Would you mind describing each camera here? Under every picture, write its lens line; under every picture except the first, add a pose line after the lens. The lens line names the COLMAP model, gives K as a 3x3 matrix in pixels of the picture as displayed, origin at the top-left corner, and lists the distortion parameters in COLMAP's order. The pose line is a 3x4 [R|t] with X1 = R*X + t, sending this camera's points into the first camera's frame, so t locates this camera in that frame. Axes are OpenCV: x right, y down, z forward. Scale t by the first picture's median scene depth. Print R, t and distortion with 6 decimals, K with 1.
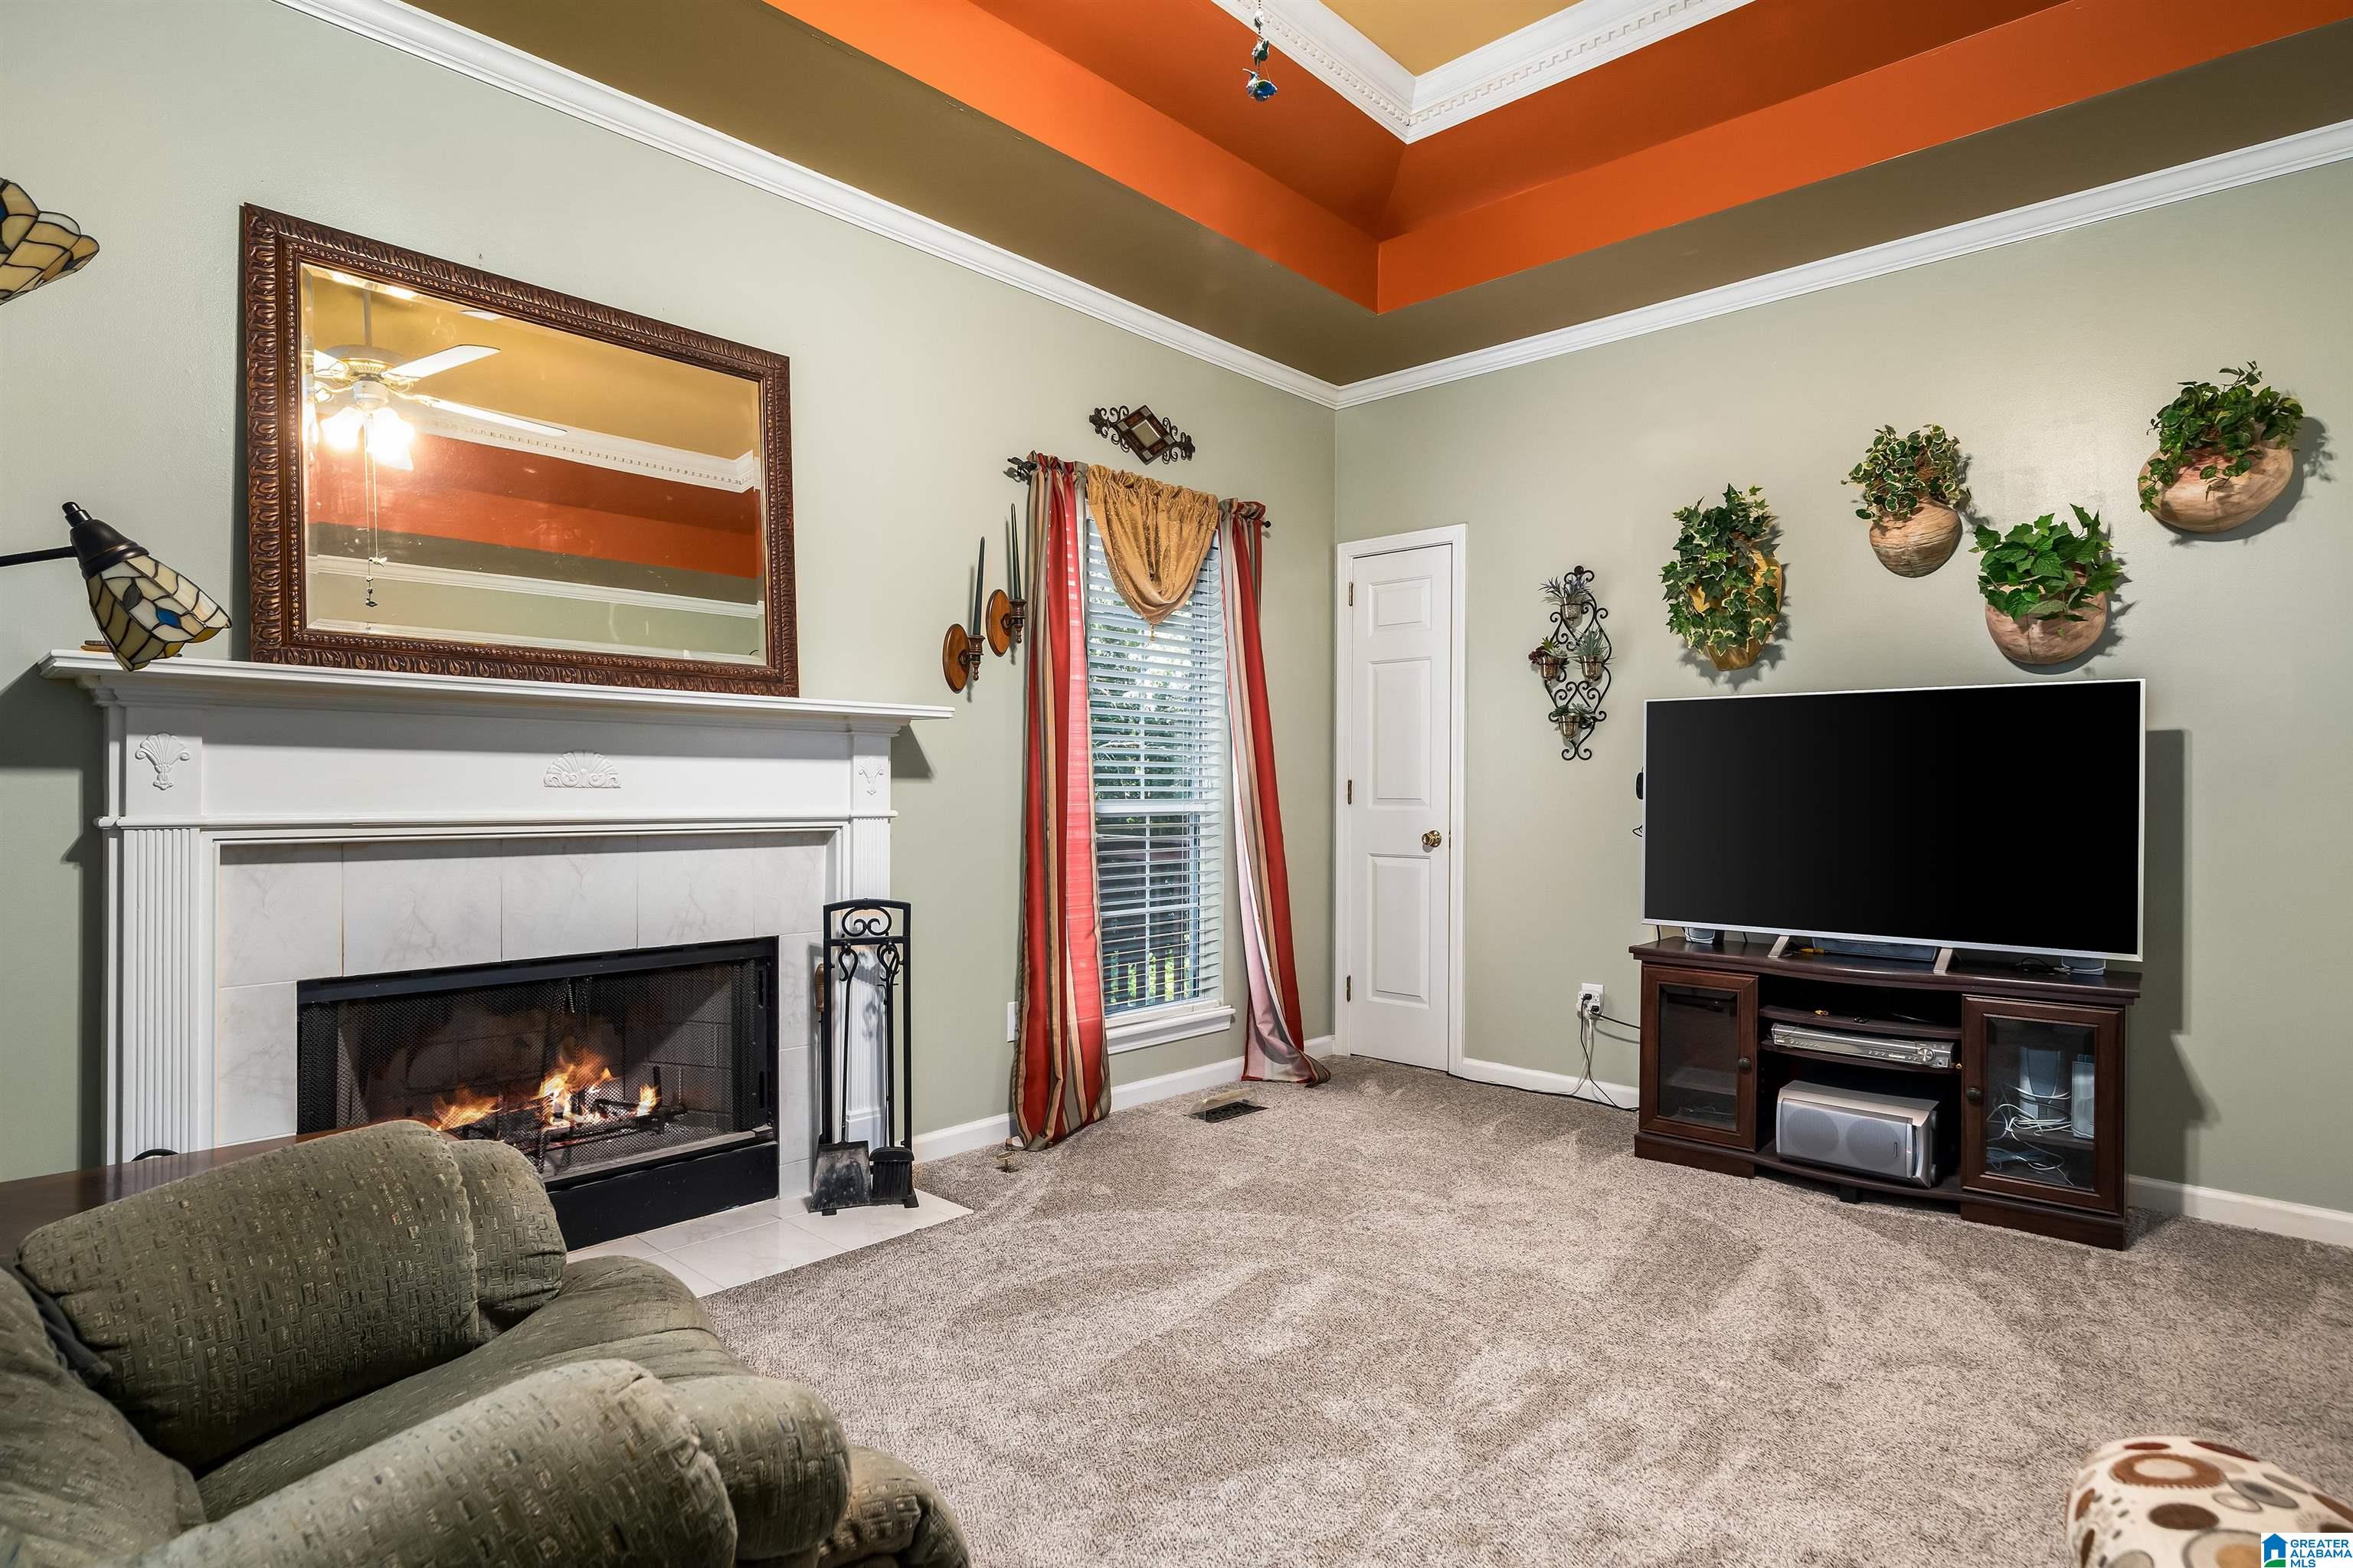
lens RADIAL K [[1249.1, 0, 1163.9], [0, 1249.1, 774.5], [0, 0, 1]] dist [-0.008031, -0.000559]
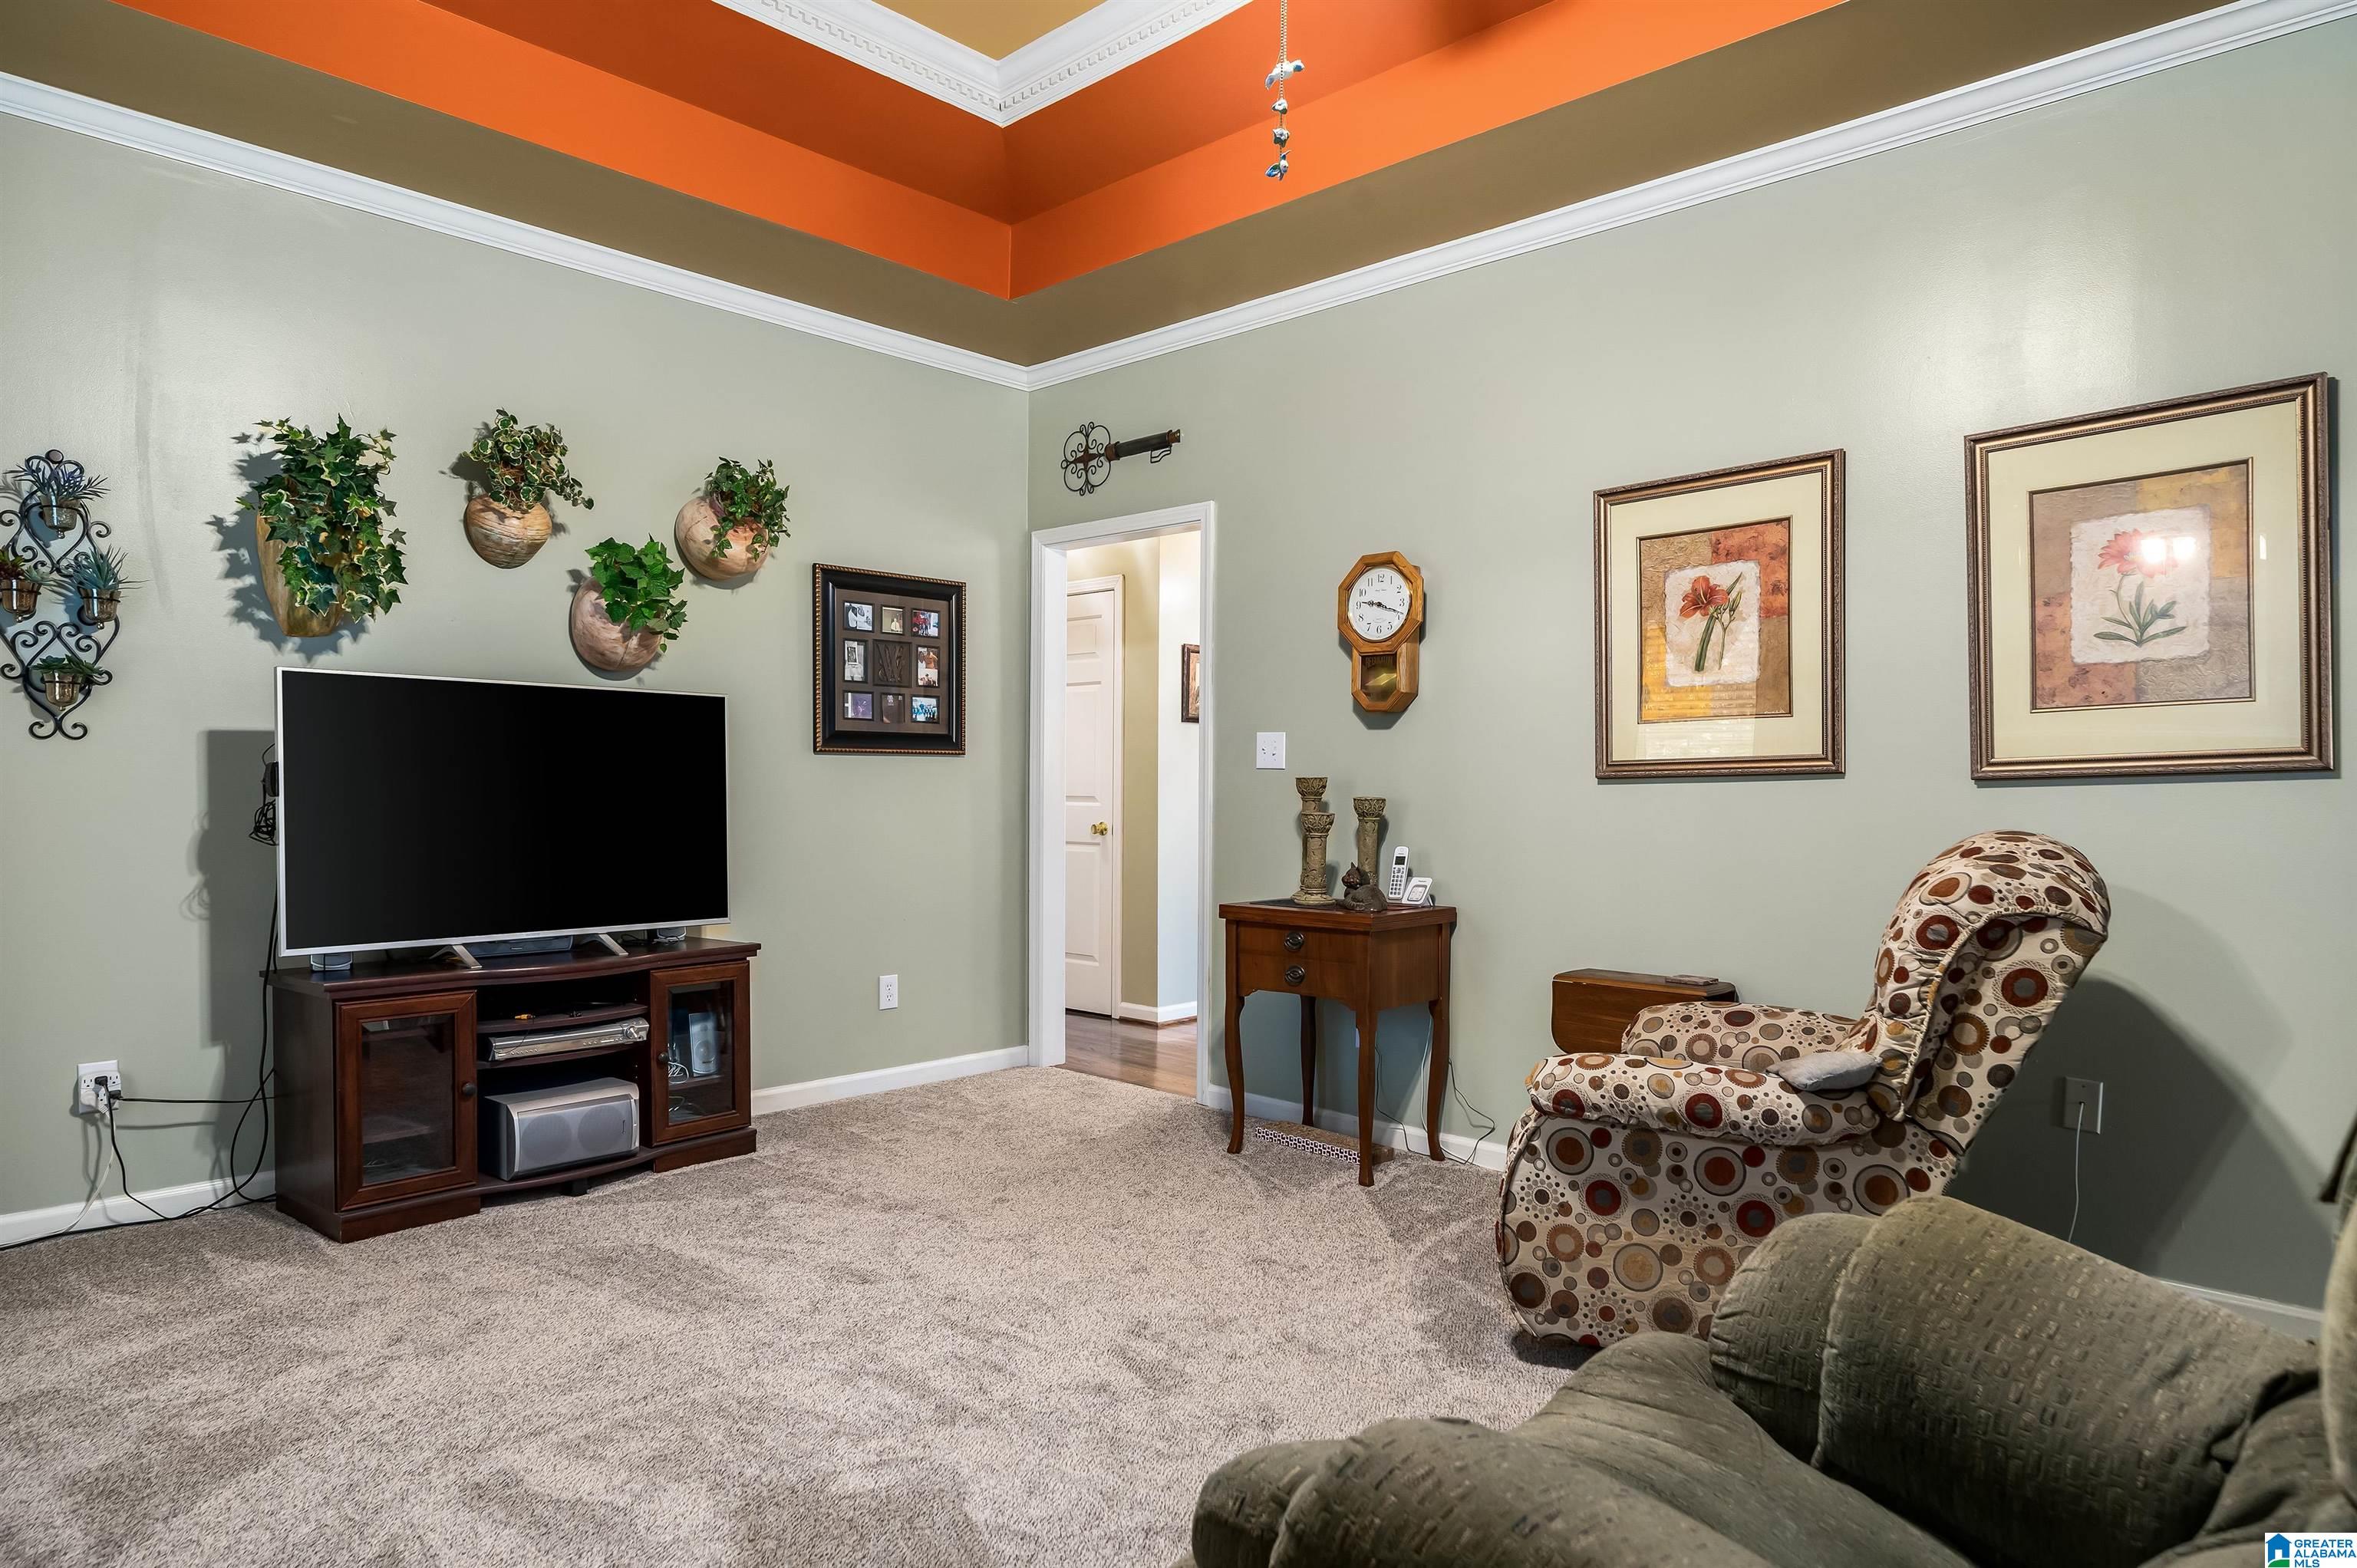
lens RADIAL K [[1409.7, 0, 1160.0], [0, 1409.7, 804.7], [0, 0, 1]] dist [-0.008298, -0.001461]
pose [[-0.014252, -0.013275, 0.999810, -0.560373], [-0.013034, 0.999829, 0.013089, 0.007867], [-0.999813, -0.012845, -0.014423, 0.530422]]
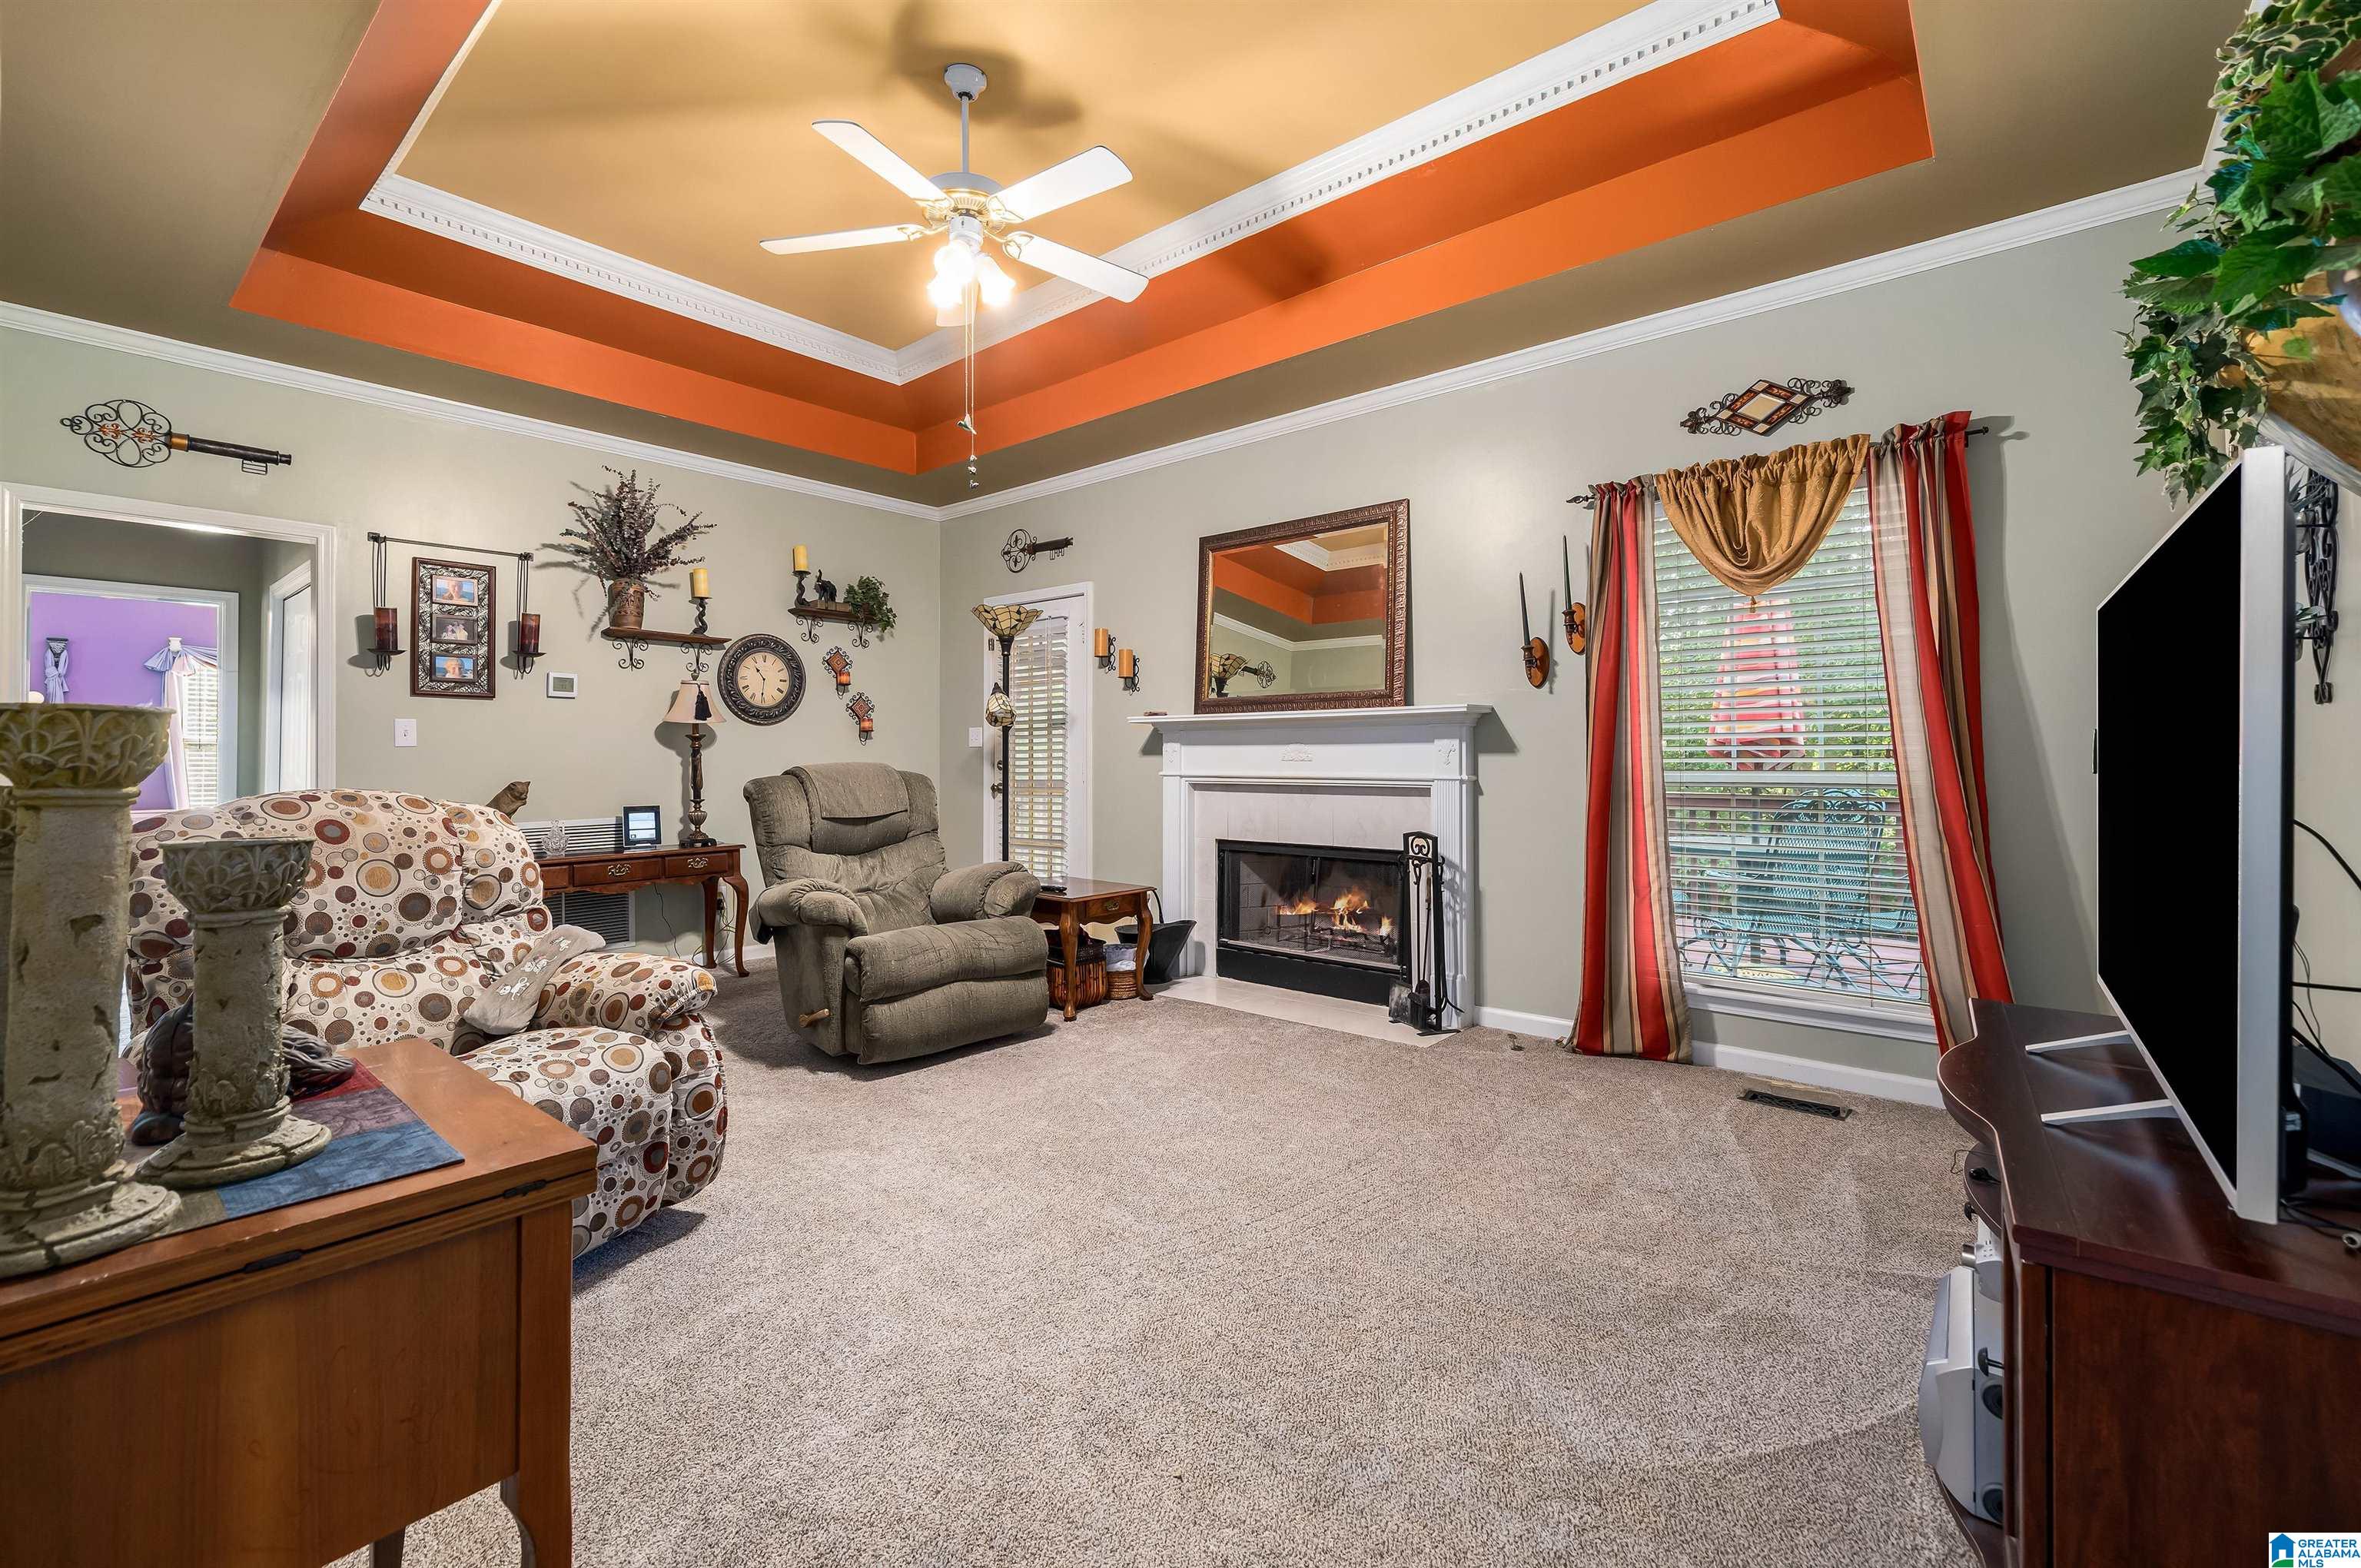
lens RADIAL K [[990.0, 0, 1169.7], [0, 990.0, 758.9], [0, 0, 1]] dist [-0.003538, -0.000314]
pose [[0.044024, -0.005294, -0.999016, 0.944267], [0.008330, 0.999953, -0.004932, 0.011987], [0.998996, -0.008105, 0.044066, 0.608305]]
